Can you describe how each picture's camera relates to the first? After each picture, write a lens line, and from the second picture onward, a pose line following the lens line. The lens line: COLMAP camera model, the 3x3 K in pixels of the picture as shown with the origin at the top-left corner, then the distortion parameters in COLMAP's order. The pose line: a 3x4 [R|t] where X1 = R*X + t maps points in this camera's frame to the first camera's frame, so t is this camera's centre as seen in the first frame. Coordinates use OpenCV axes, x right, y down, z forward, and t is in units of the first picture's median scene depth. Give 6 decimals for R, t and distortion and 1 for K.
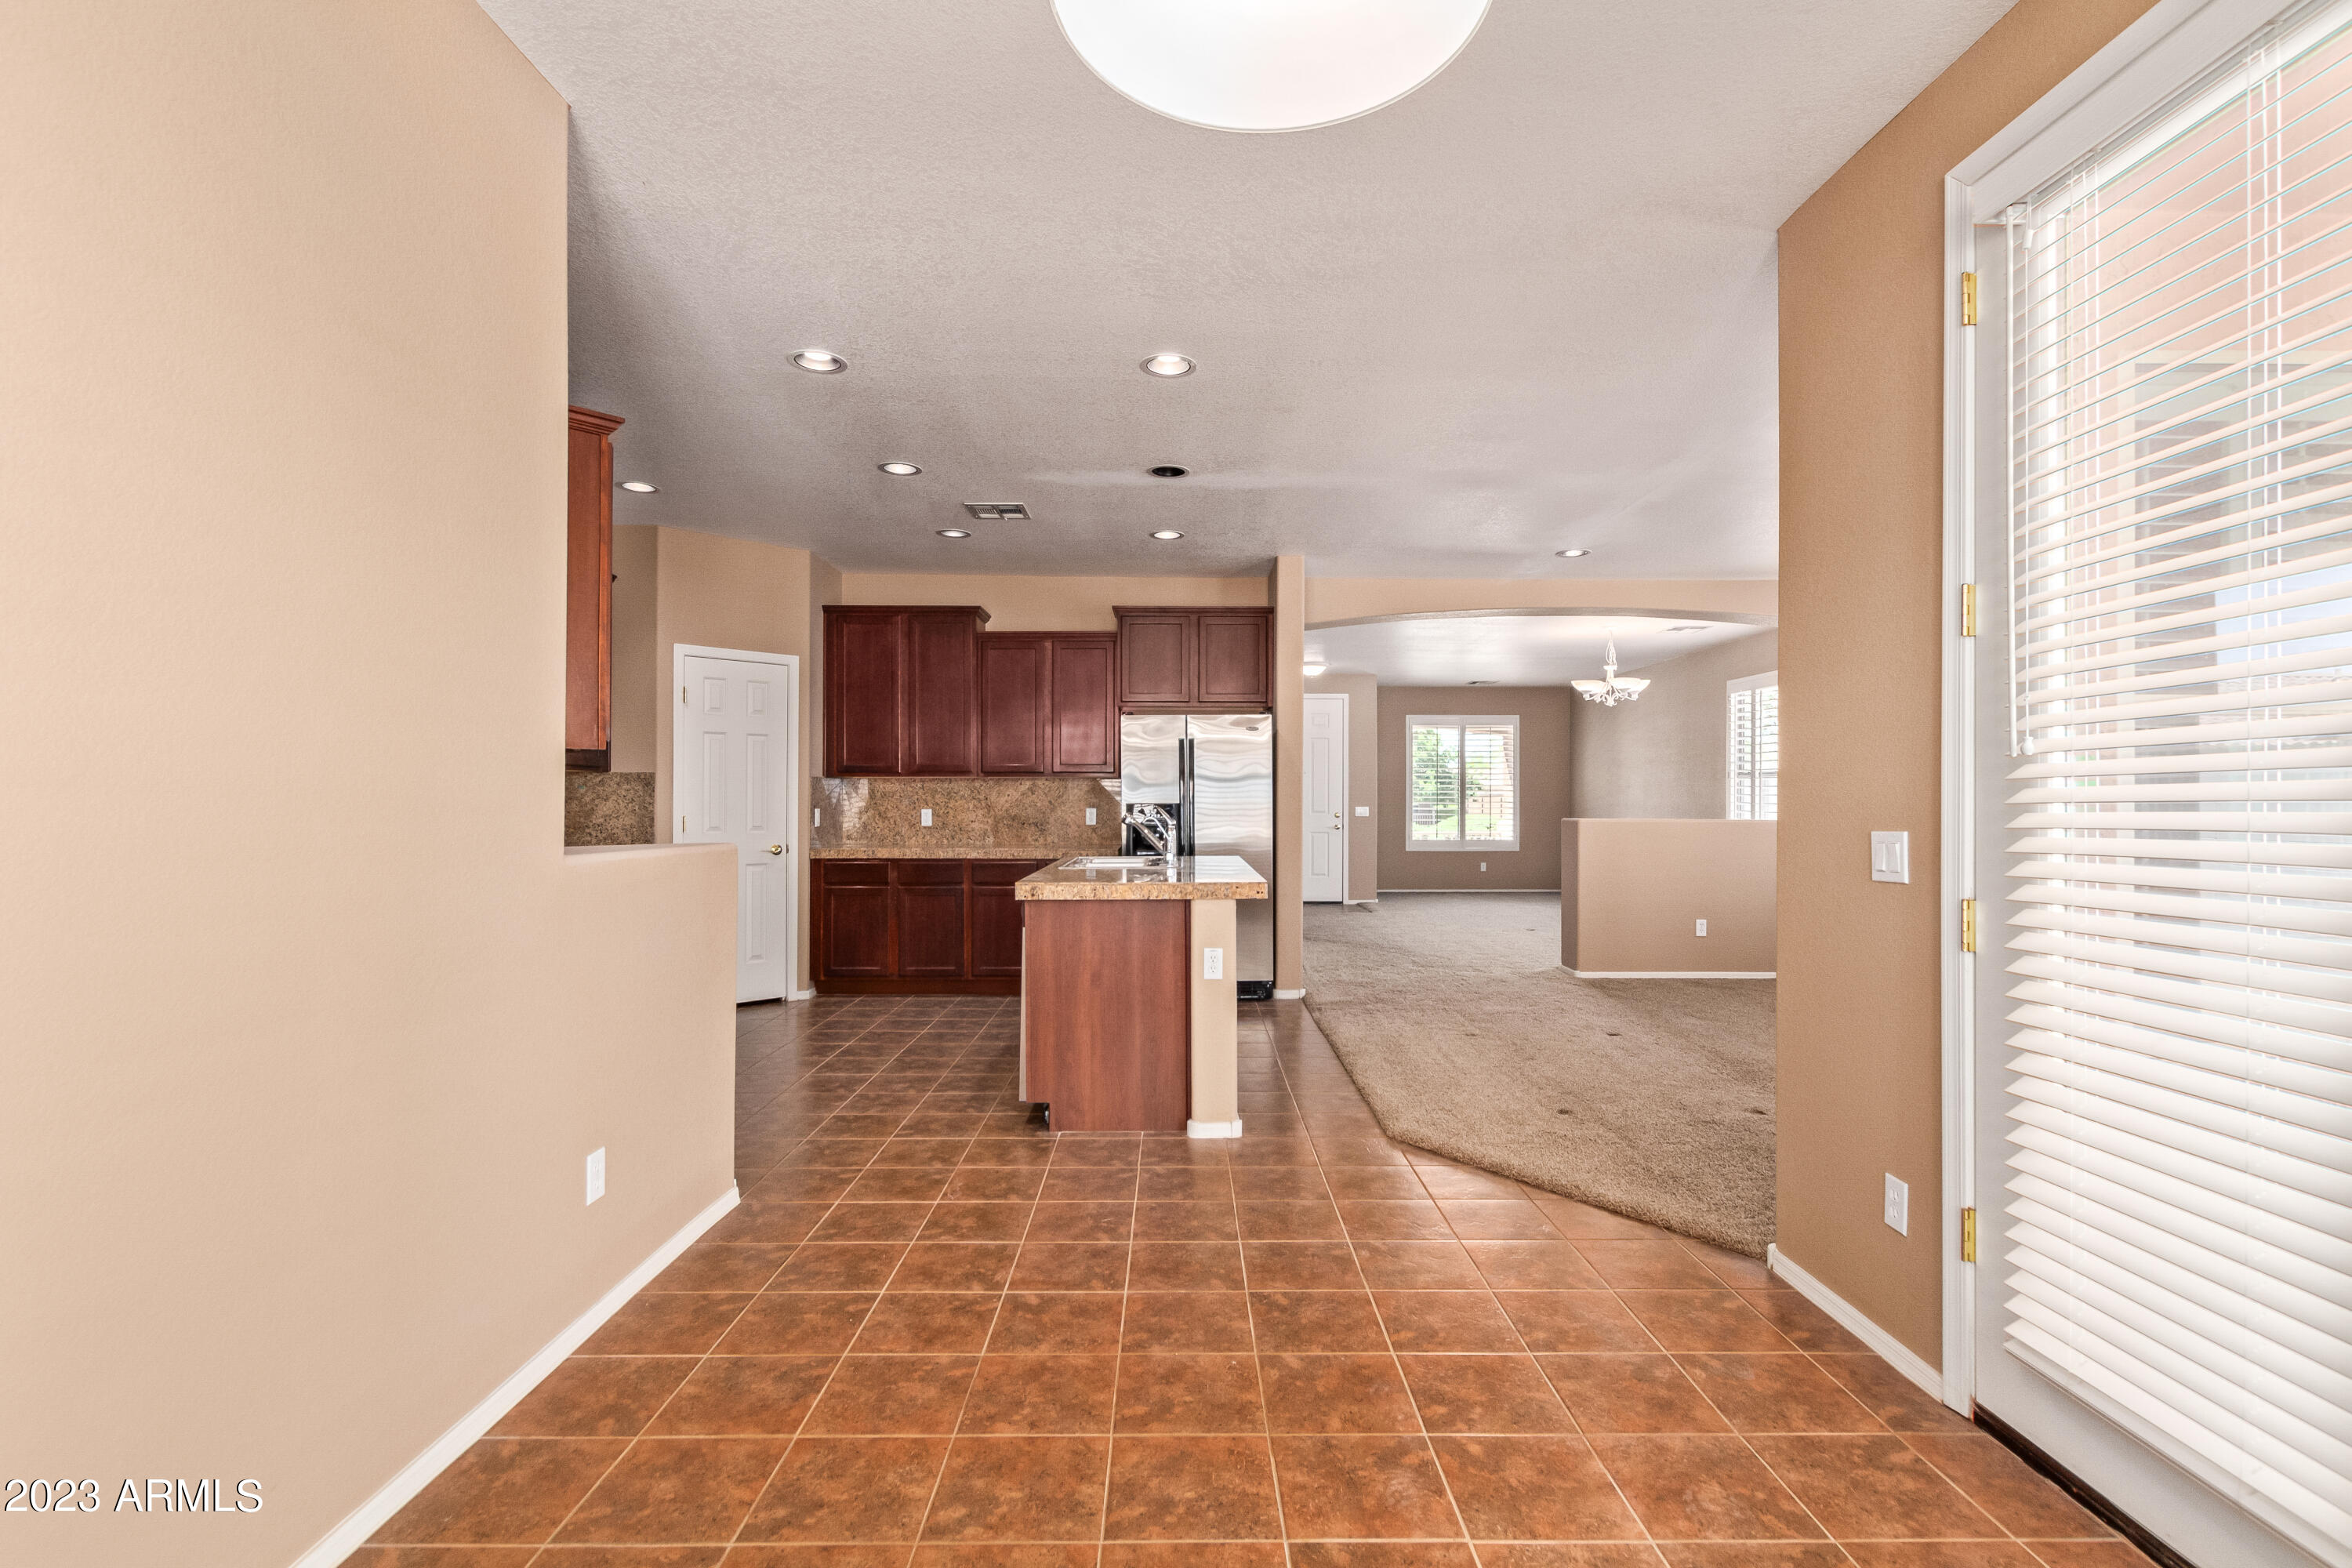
lens RADIAL K [[1088.7, 0, 1185.7], [0, 1088.7, 797.1], [0, 0, 1]] dist [0.001568, -0.001603]
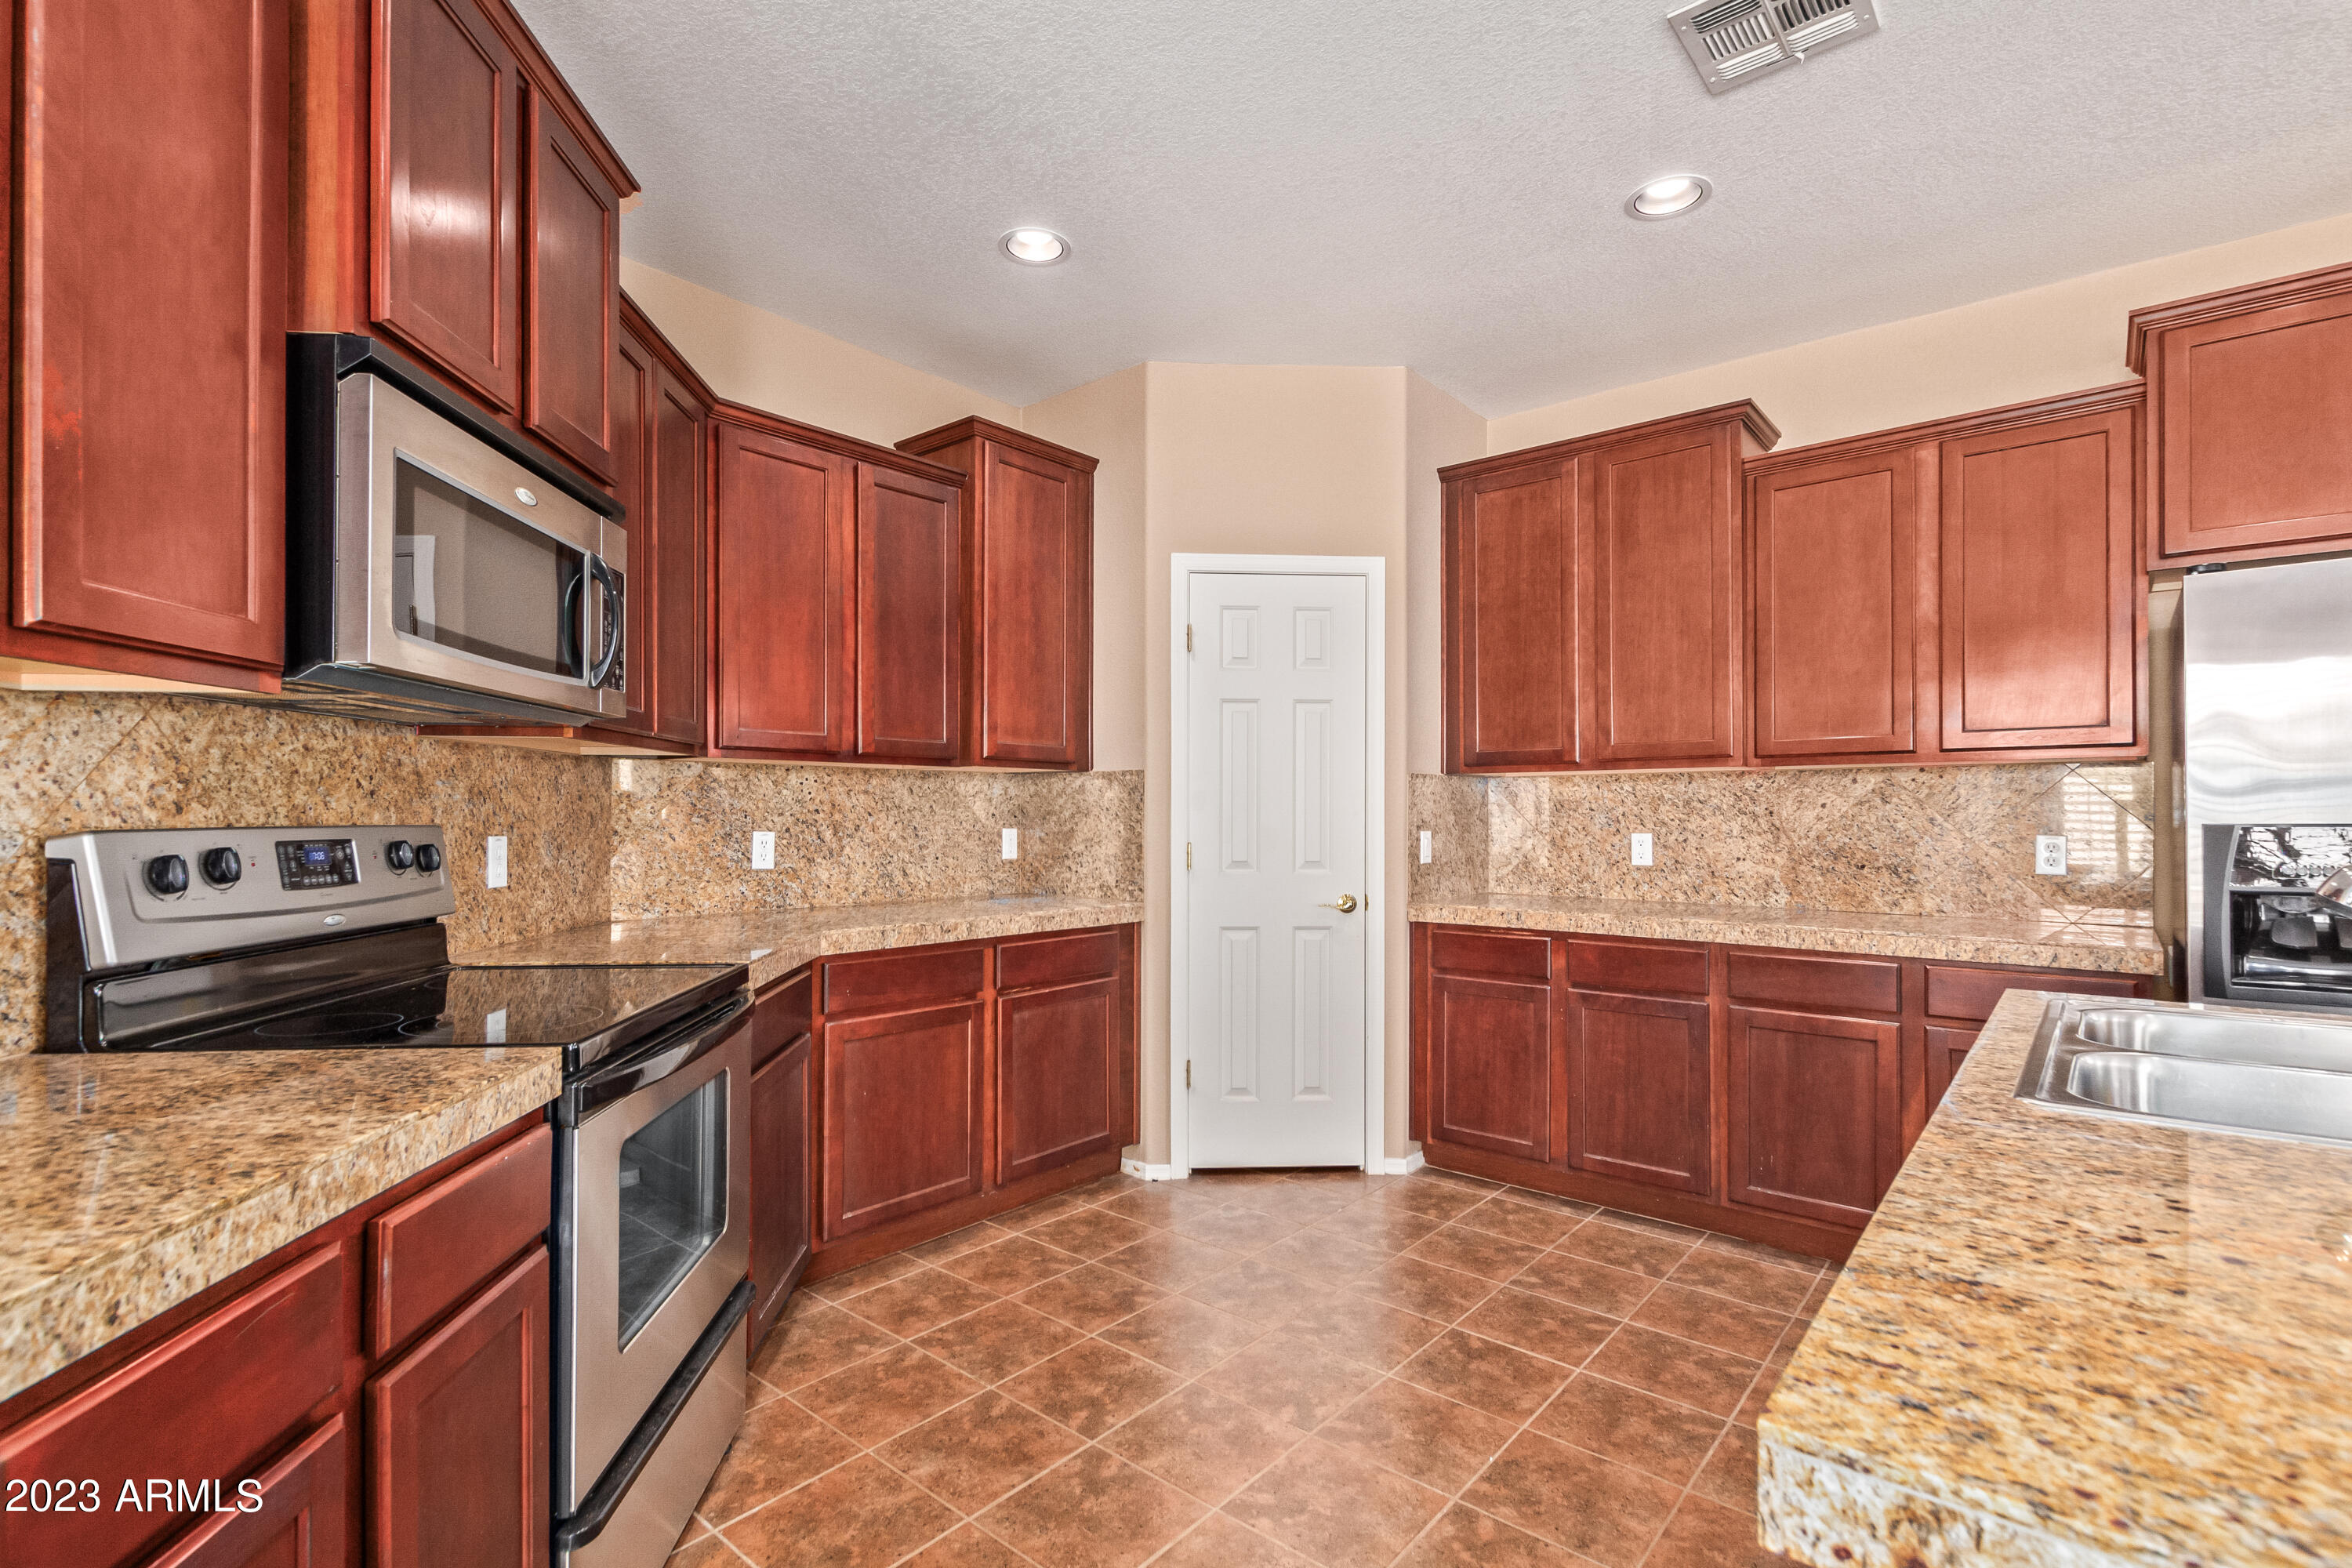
lens RADIAL K [[1088.7, 0, 1160.3], [0, 1088.7, 811.0], [0, 0, 1]] dist [0.001568, -0.001603]
pose [[0.752934, -0.003146, -0.658088, -0.074062], [0.000859, 0.999992, -0.003798, 0.002377], [0.658095, 0.002294, 0.752931, 0.494499]]
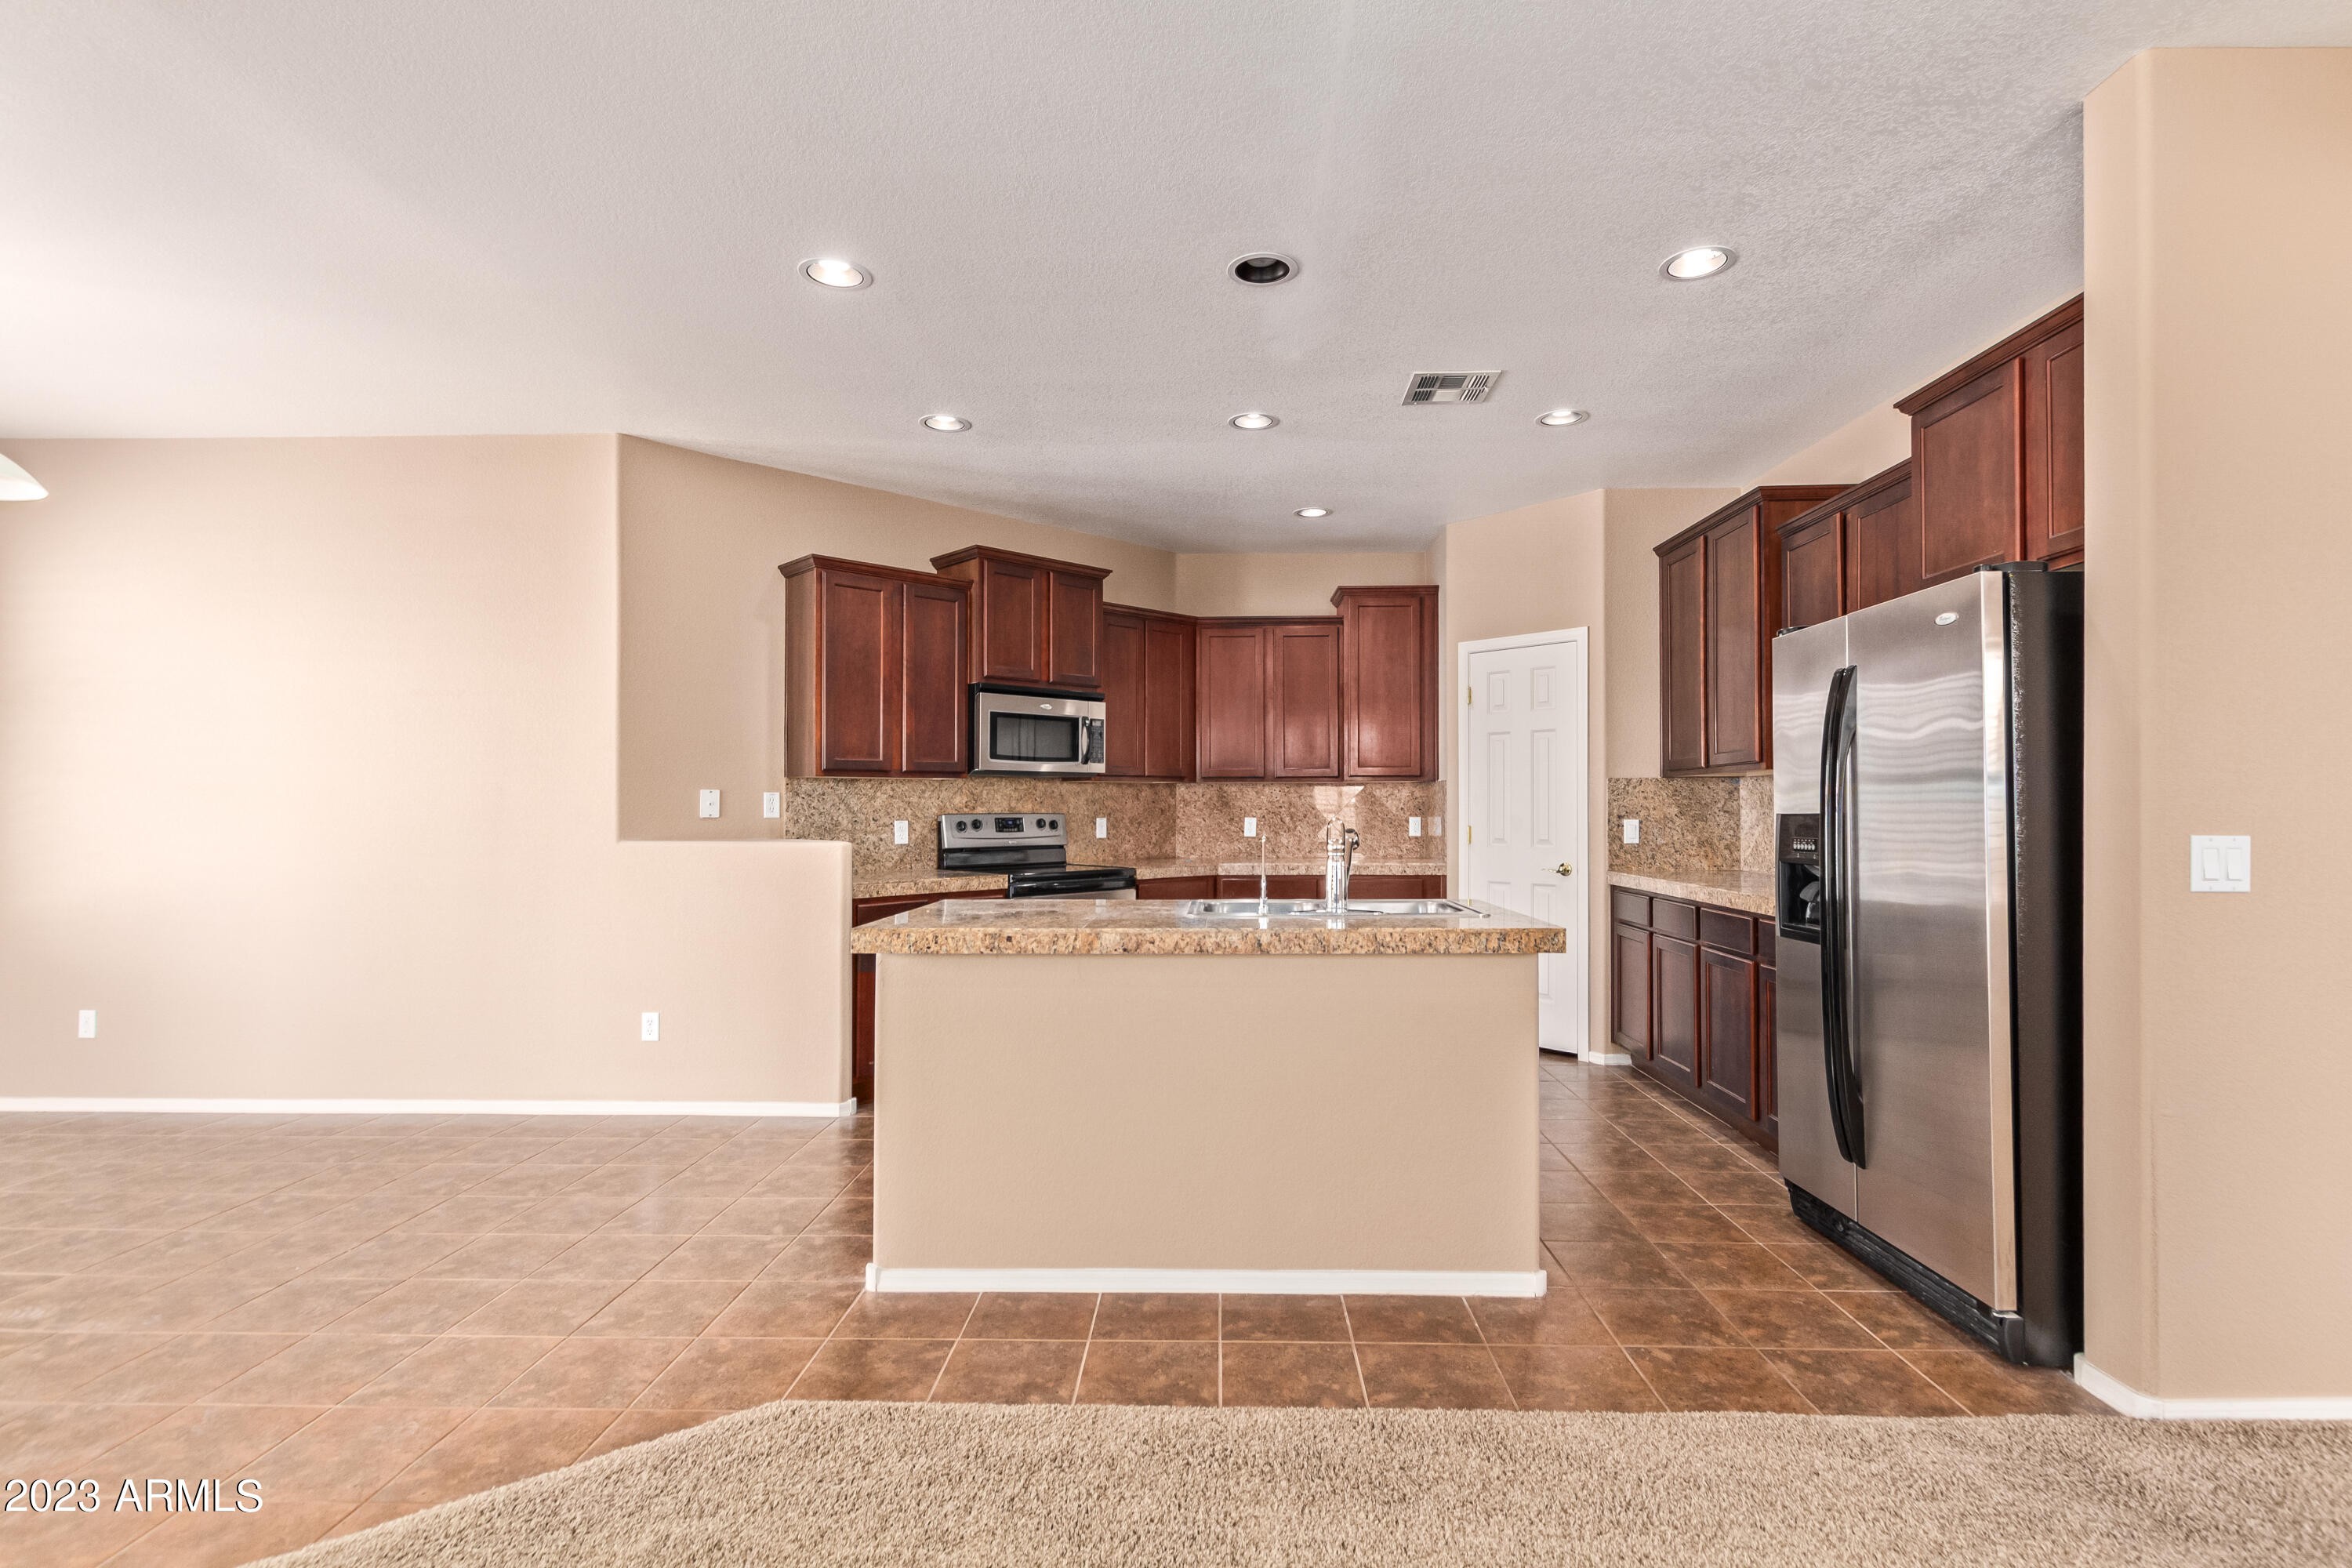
lens RADIAL K [[1088.7, 0, 1176.4], [0, 1088.7, 787.8], [0, 0, 1]] dist [0.001568, -0.001603]
pose [[-0.044417, -0.020845, -0.998796, 0.435322], [0.003979, 0.999771, -0.021043, 0.003323], [0.999005, -0.004908, -0.044324, 0.721453]]
